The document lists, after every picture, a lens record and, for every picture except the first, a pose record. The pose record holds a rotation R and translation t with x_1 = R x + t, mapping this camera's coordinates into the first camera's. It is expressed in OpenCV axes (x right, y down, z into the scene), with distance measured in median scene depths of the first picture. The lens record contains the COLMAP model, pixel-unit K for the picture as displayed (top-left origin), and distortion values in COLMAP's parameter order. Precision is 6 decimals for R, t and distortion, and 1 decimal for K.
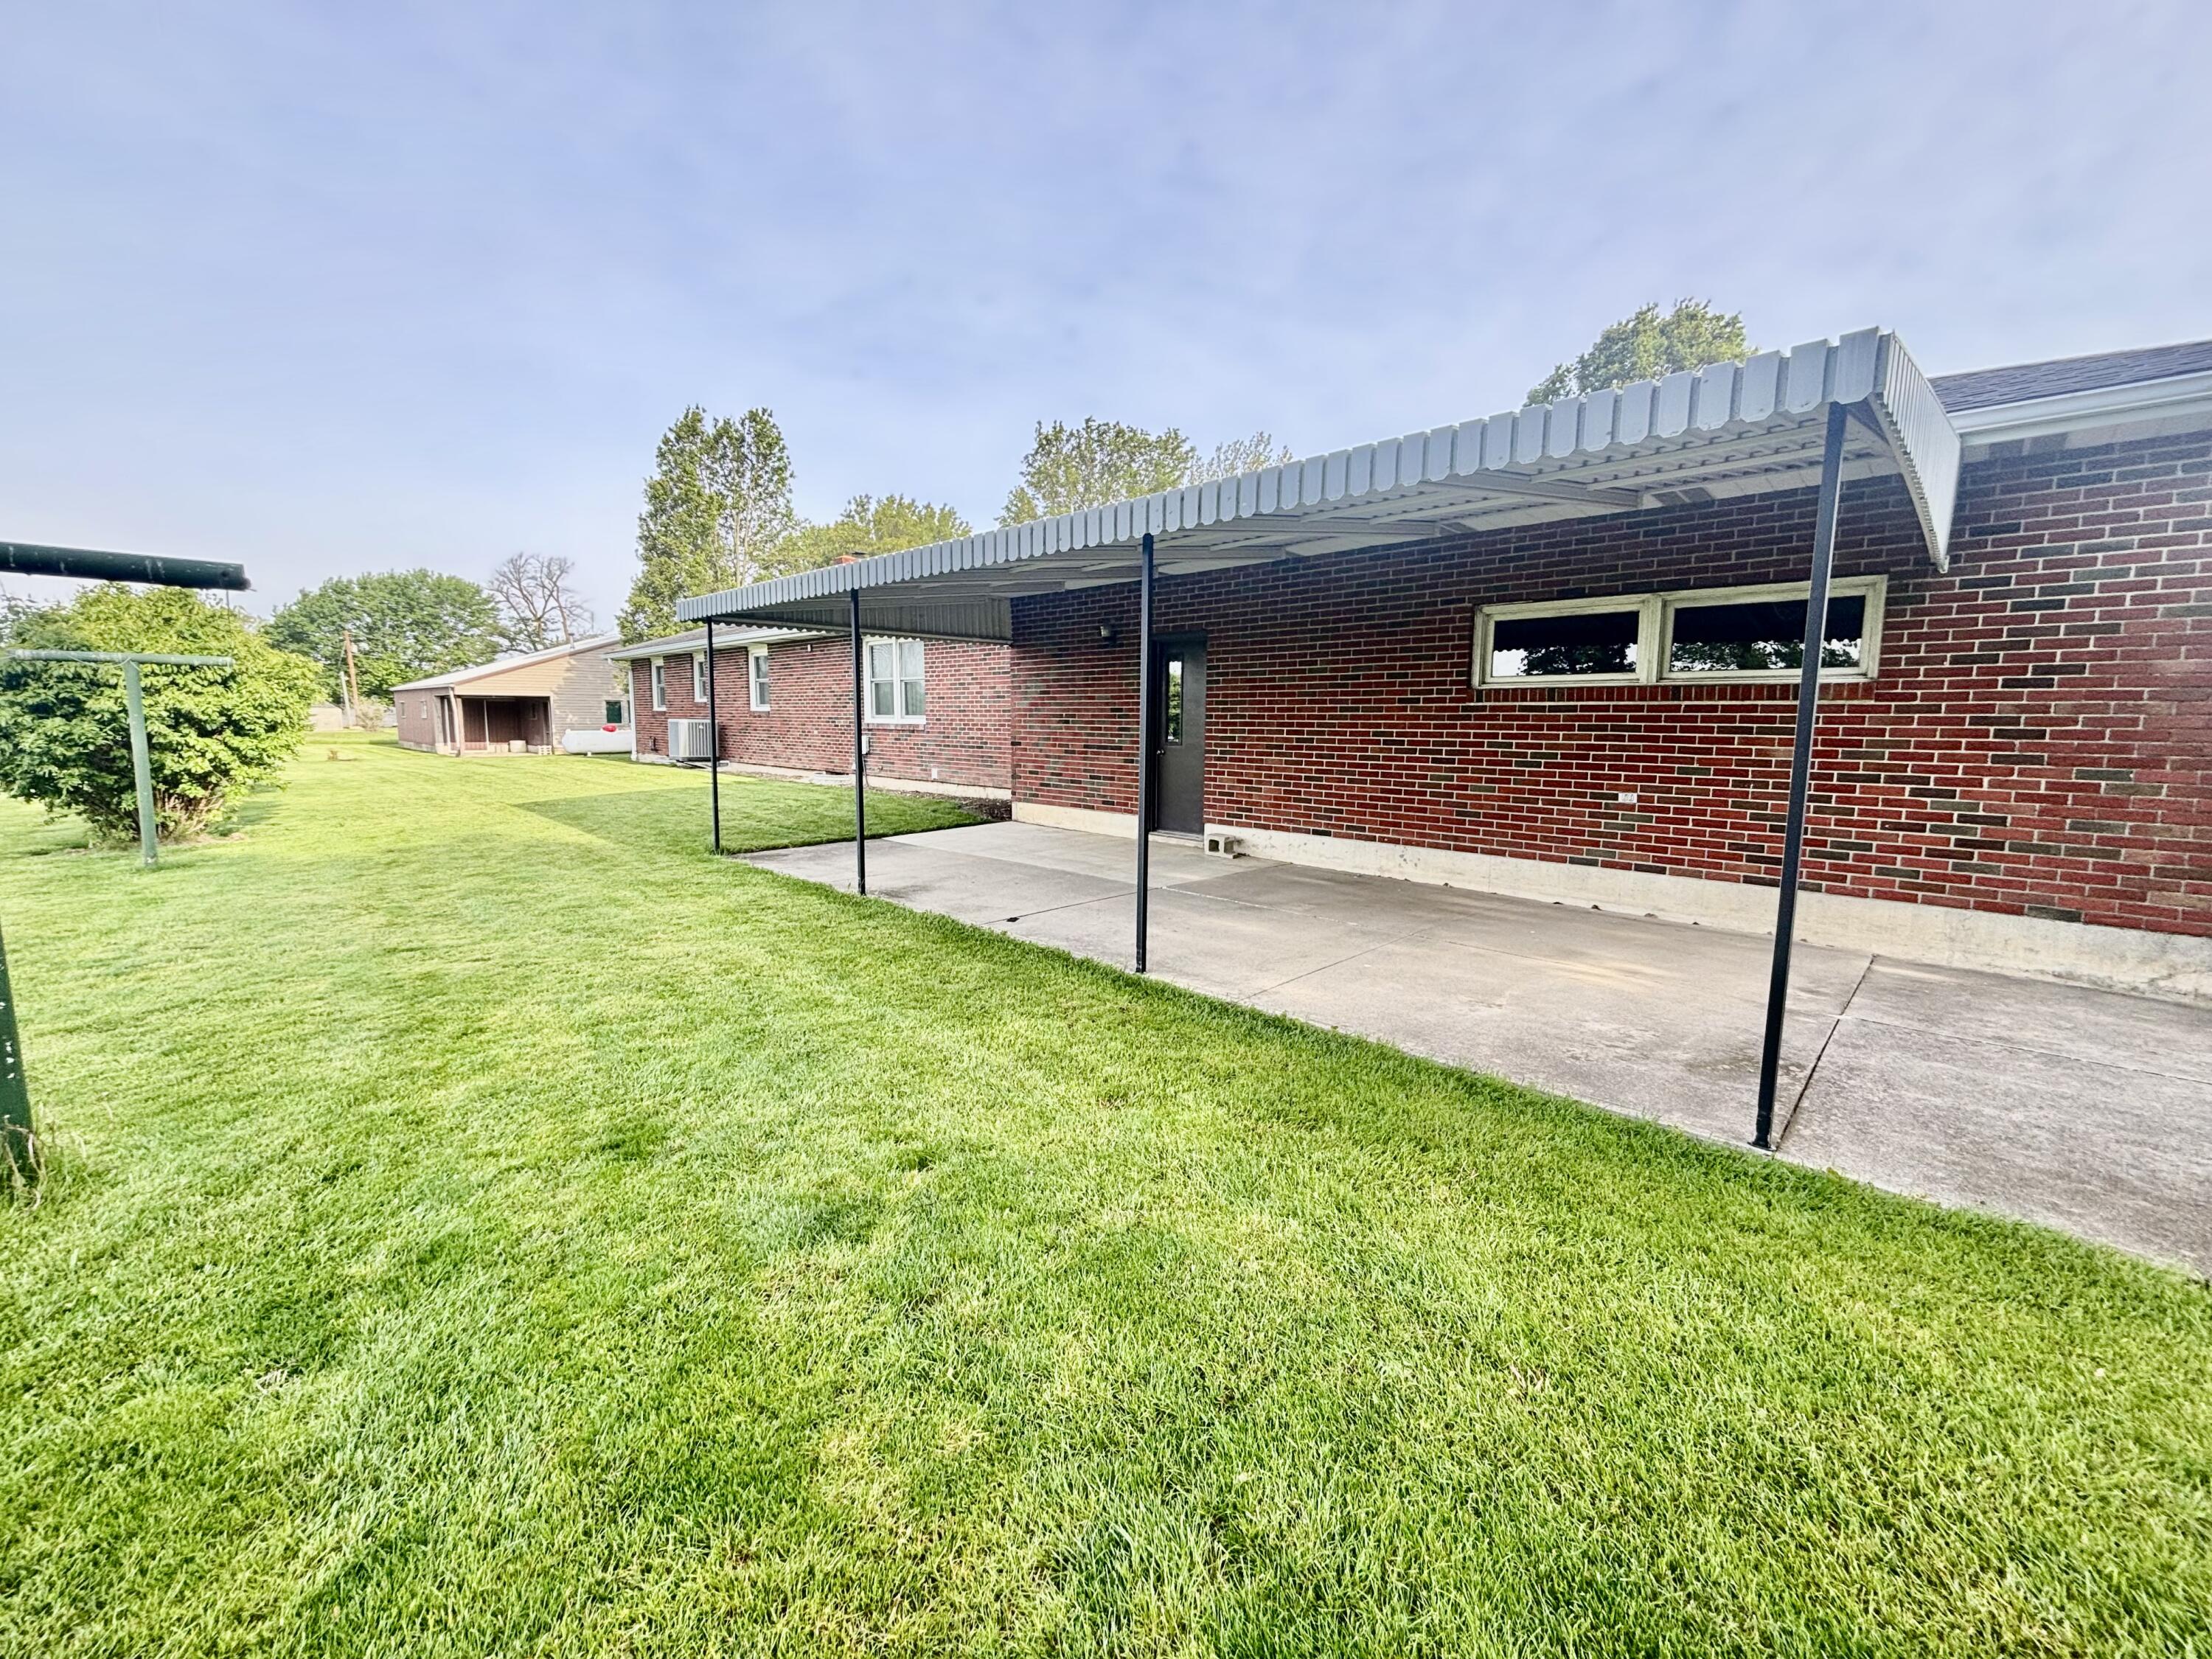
lens RADIAL K [[907.2, 0, 1102.2], [0, 907.2, 833.0], [0, 0, 1]] dist [0.003148, 0.000327]
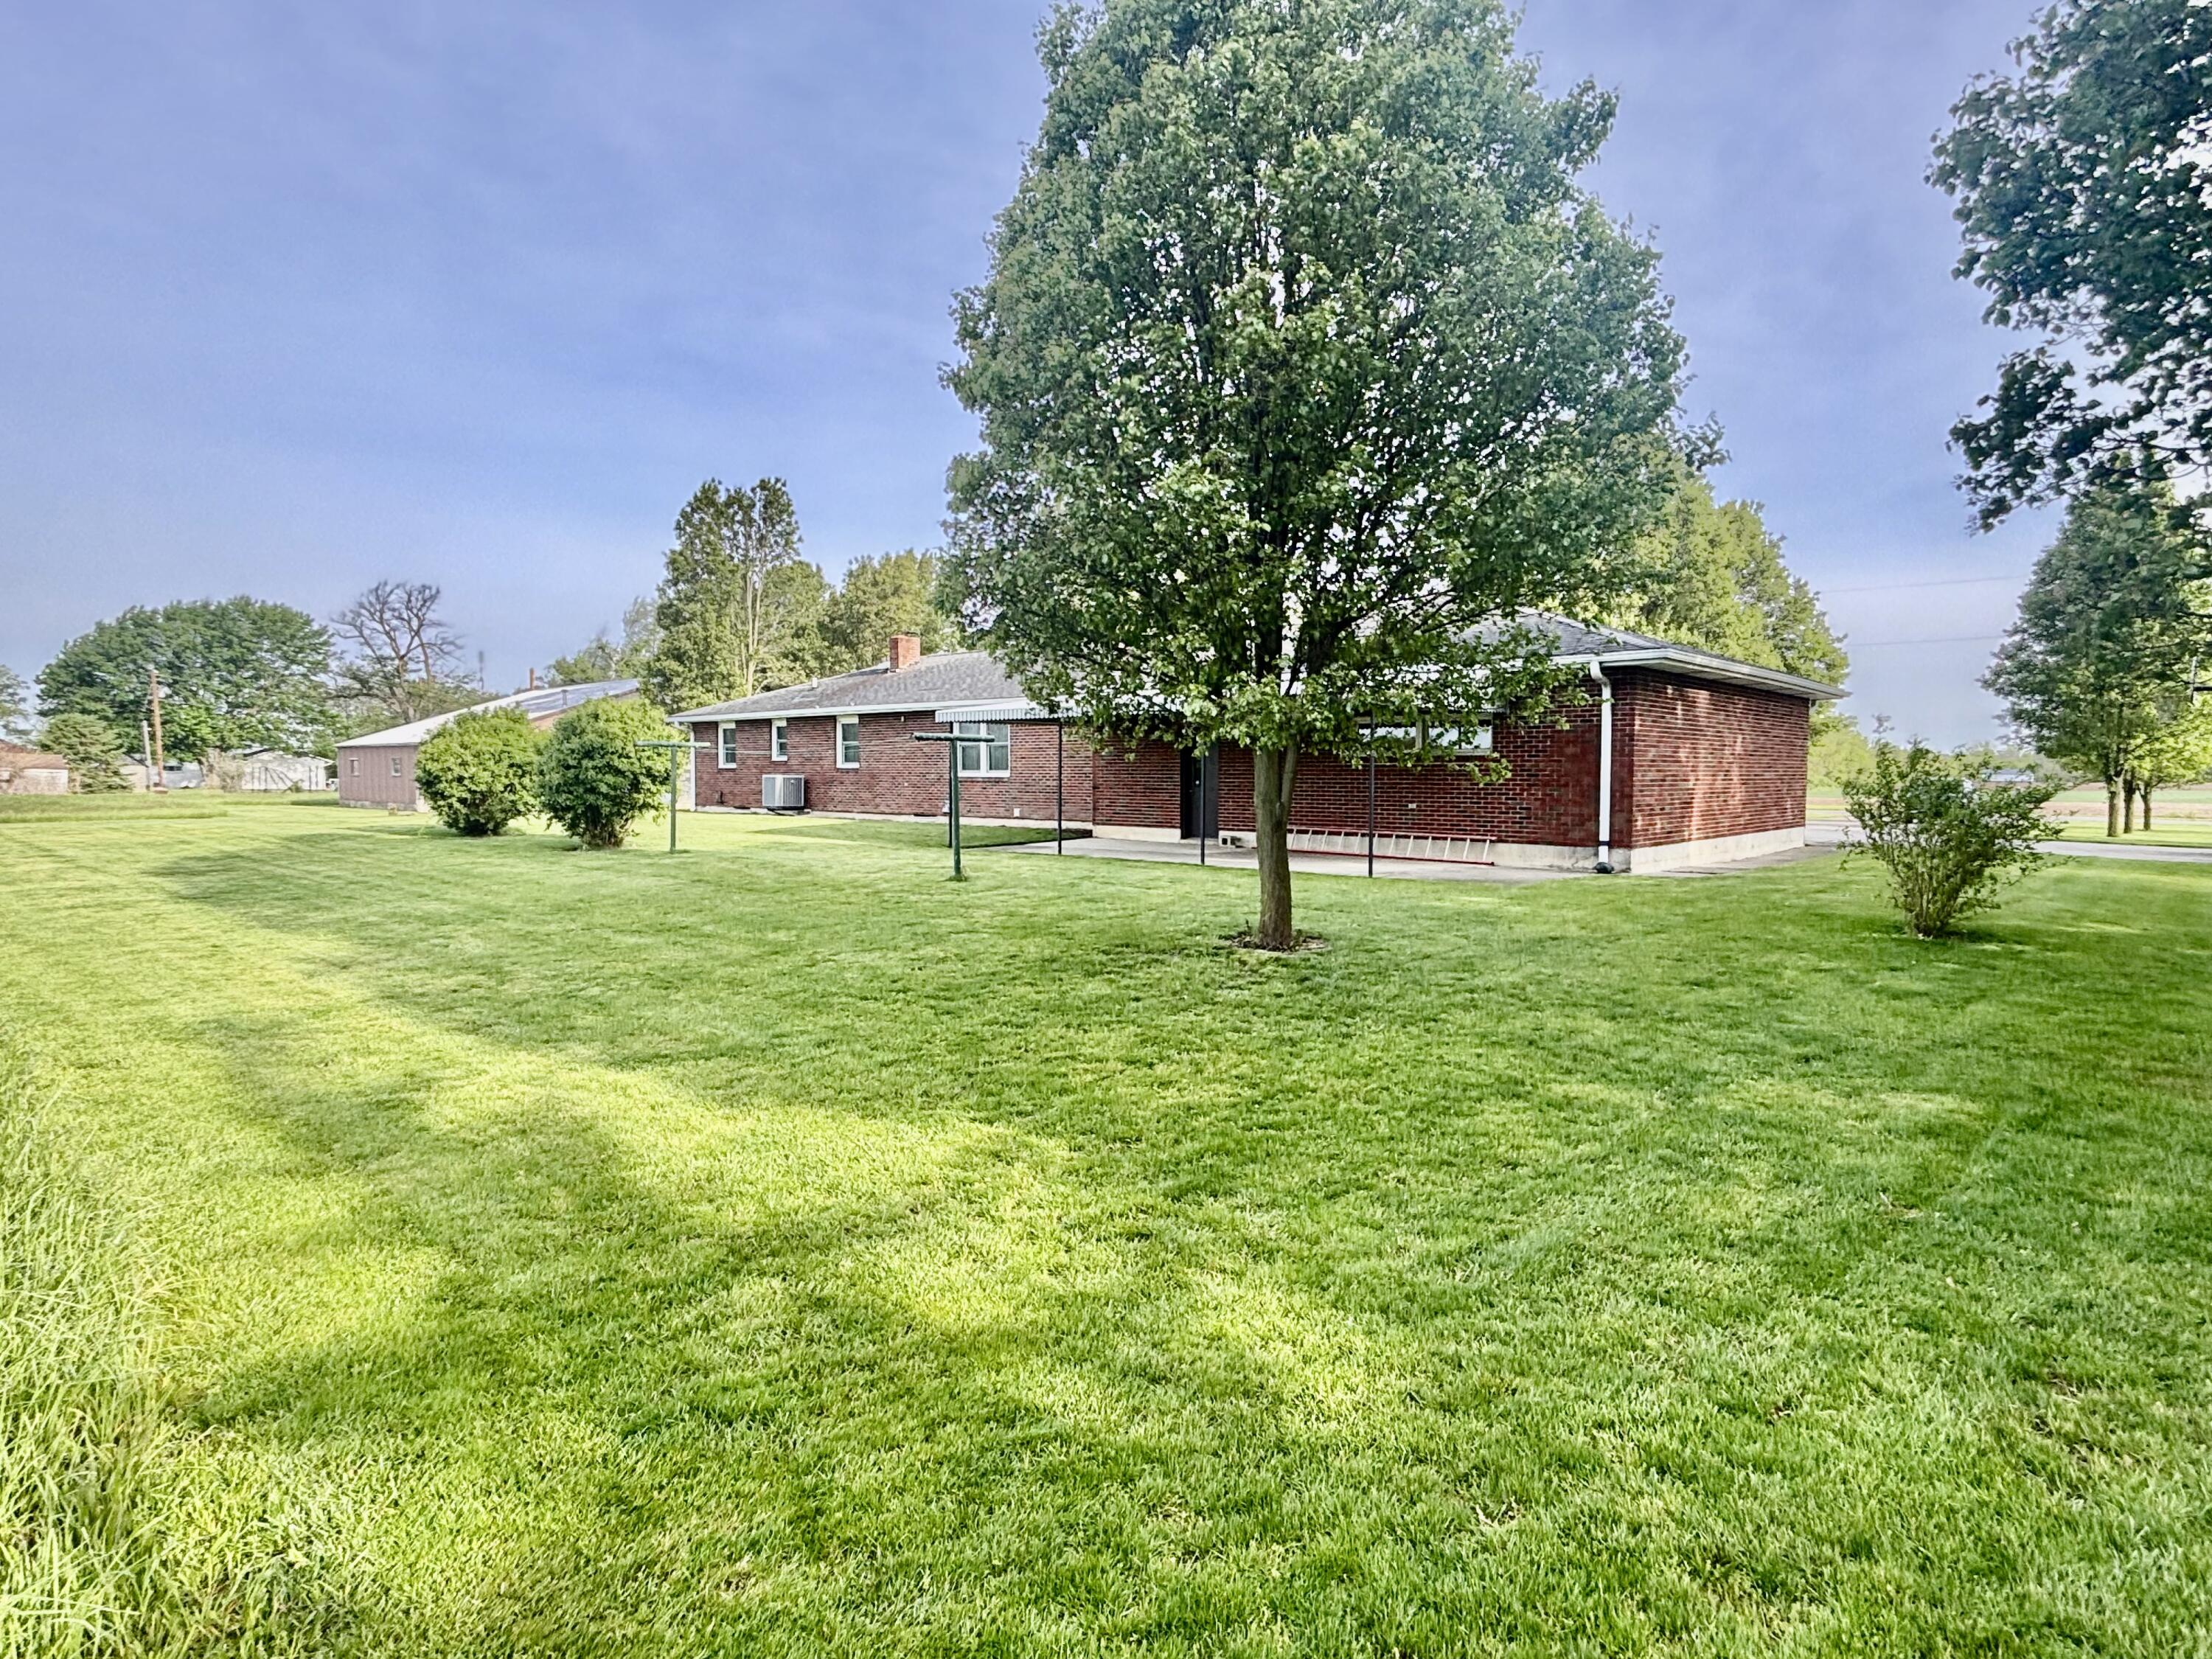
lens RADIAL K [[1174.8, 0, 1106.6], [0, 1174.8, 827.3], [0, 0, 1]] dist [0.029827, 0.000655]
pose [[0.999087, -0.012247, 0.040935, -0.055930], [0.015296, 0.997066, -0.075006, 0.042481], [-0.039896, 0.075563, 0.996343, -0.356909]]
